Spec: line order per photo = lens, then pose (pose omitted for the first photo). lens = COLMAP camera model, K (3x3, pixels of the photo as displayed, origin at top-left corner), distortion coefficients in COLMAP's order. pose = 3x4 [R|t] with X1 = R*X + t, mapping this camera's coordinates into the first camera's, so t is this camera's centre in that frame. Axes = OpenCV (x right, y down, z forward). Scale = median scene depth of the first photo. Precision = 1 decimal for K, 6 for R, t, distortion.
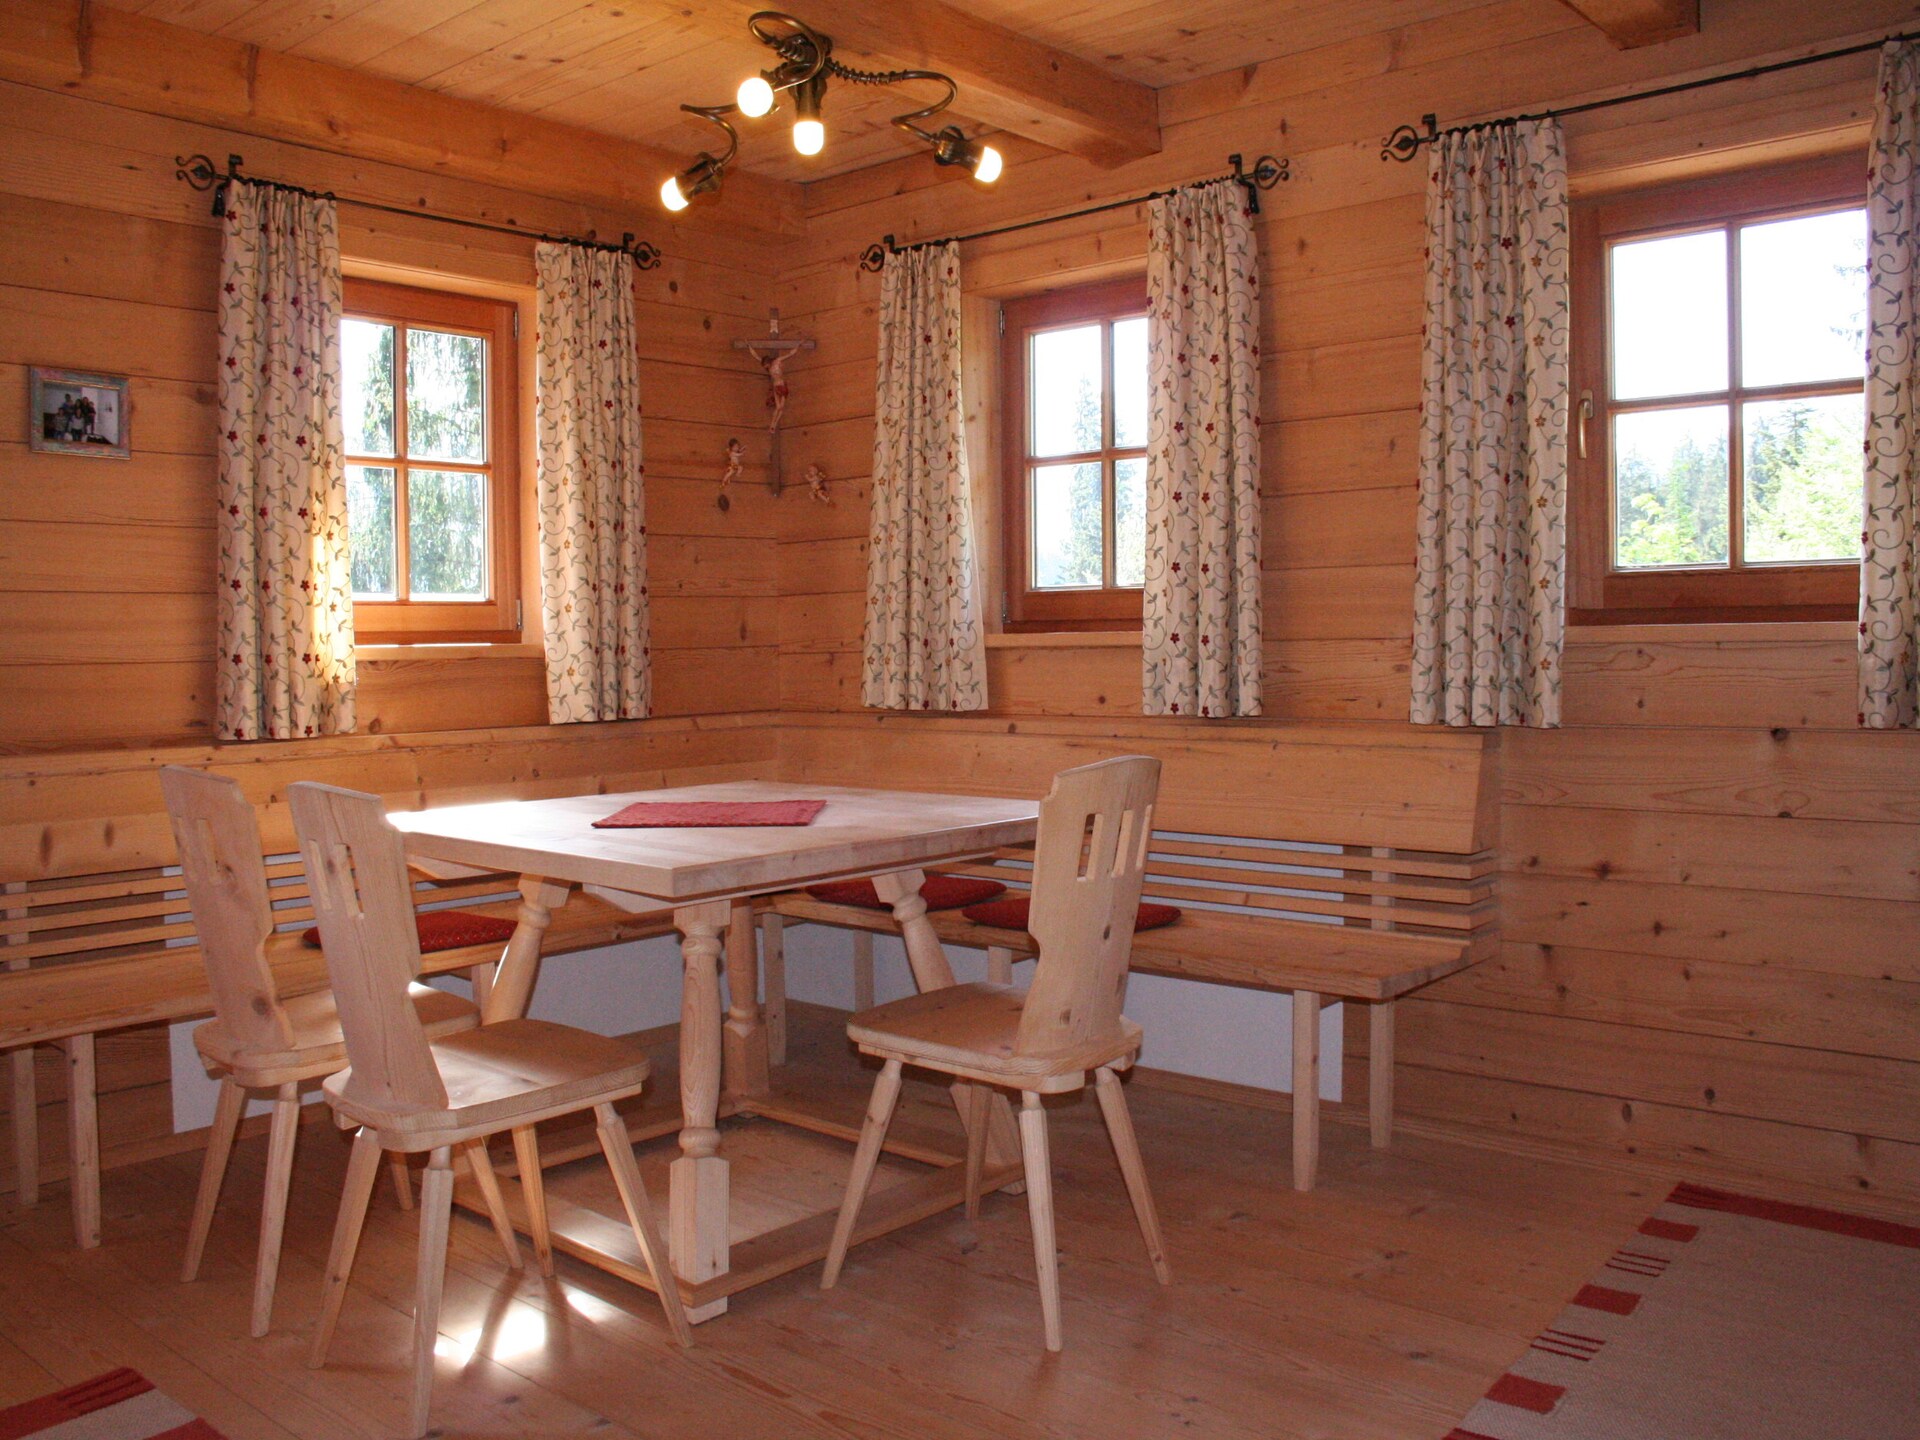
lens RADIAL K [[1781.9, 0, 972.7], [0, 1781.9, 719.9], [0, 0, 1]] dist [-0.150803, 0.107413]
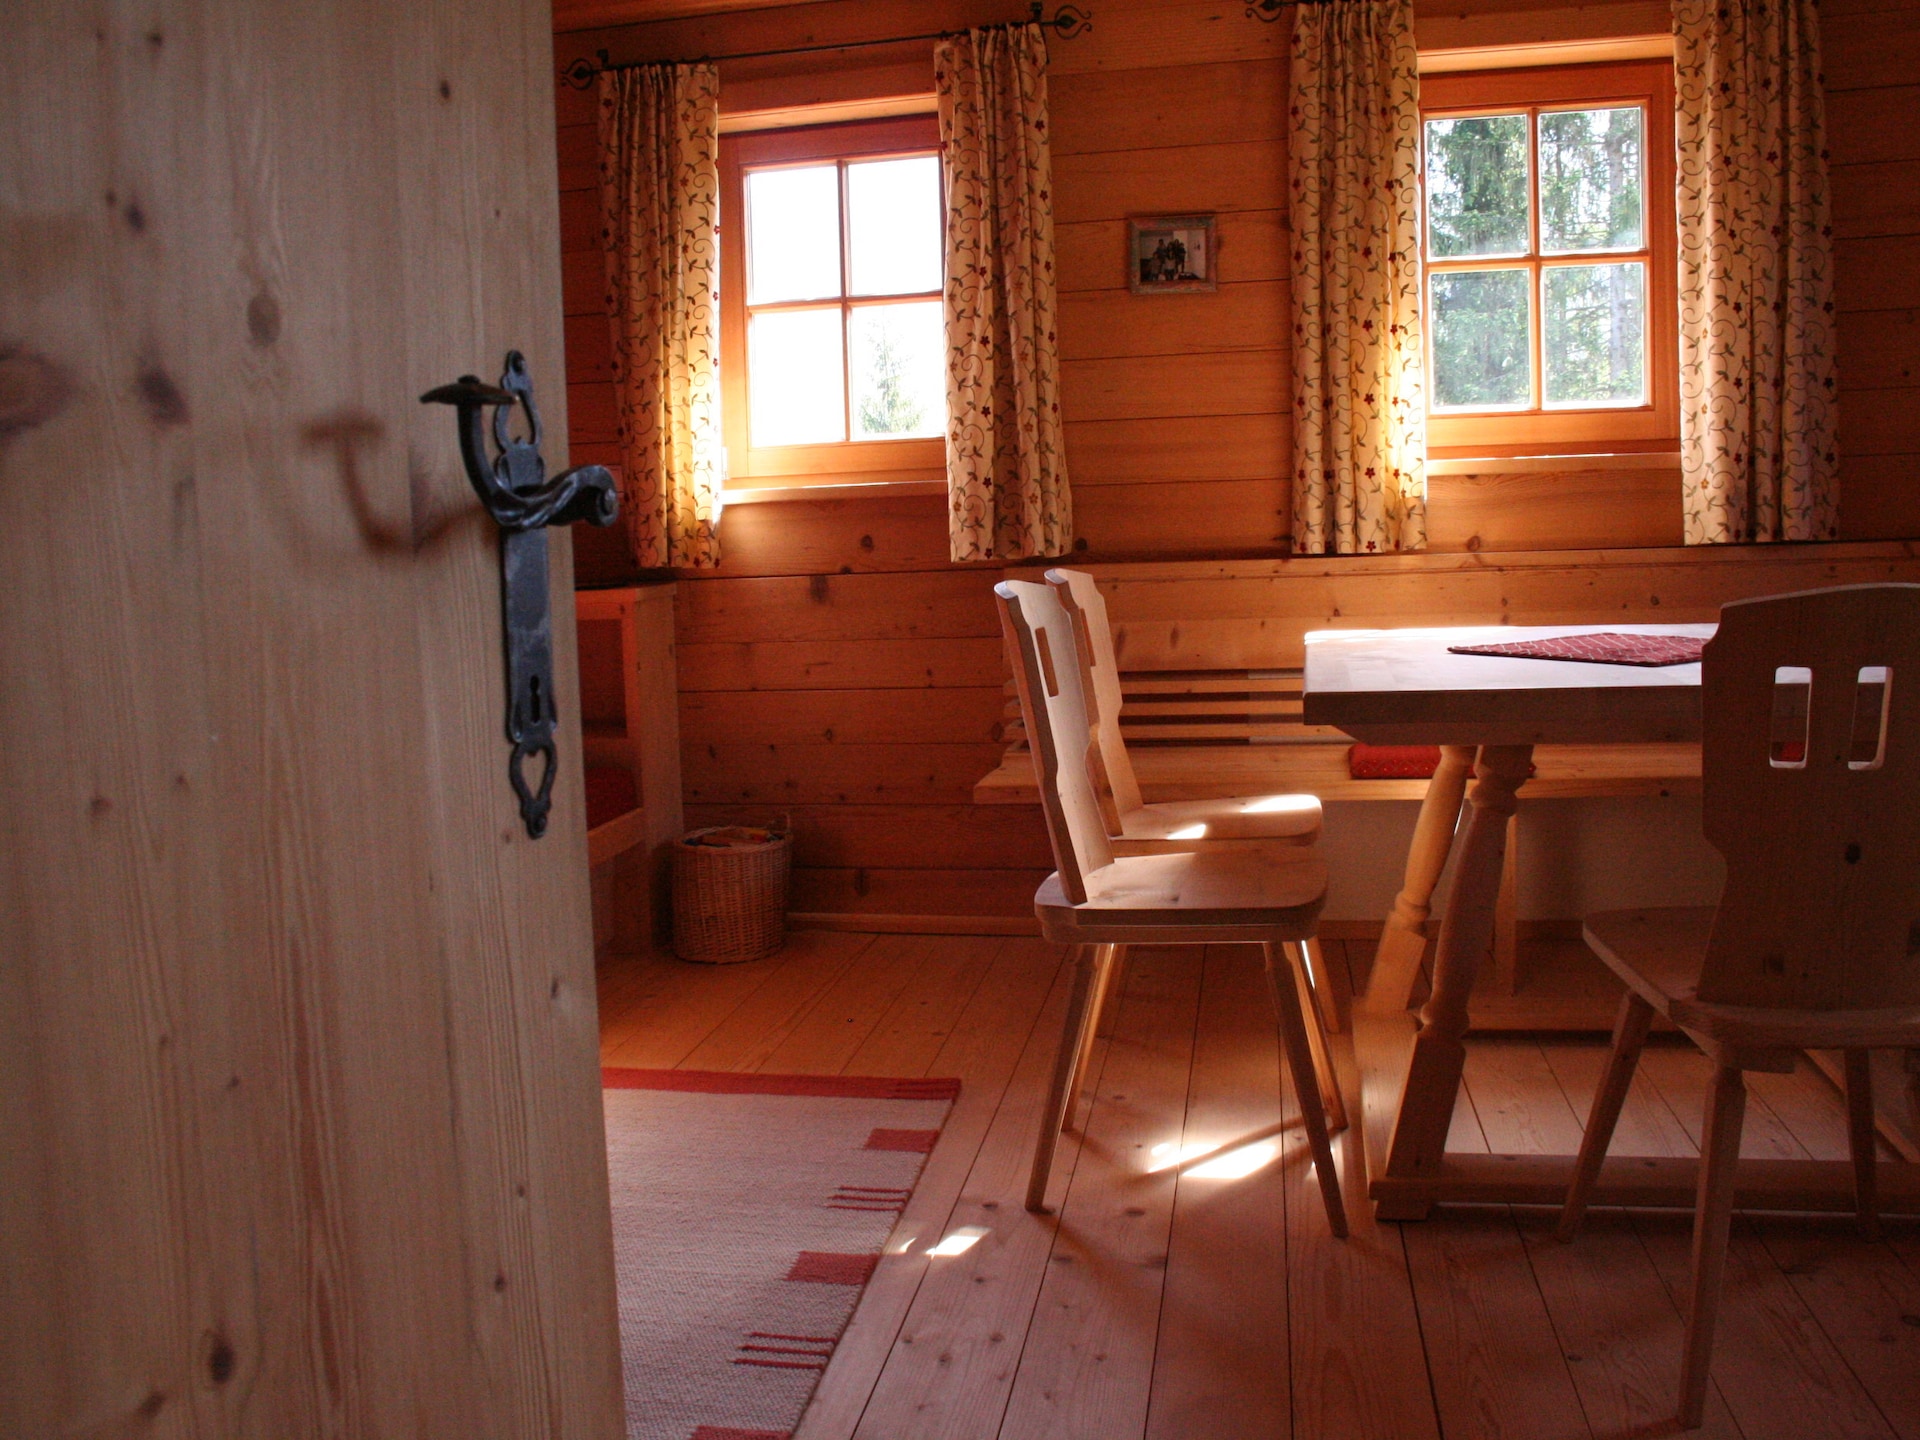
lens RADIAL K [[1781.9, 0, 972.7], [0, 1781.9, 719.9], [0, 0, 1]] dist [-0.150803, 0.107413]
pose [[0.427105, 0.092476, -0.899460, 0.442837], [-0.010312, 0.995190, 0.097422, 0.009182], [0.904143, -0.032334, 0.426005, 0.370485]]
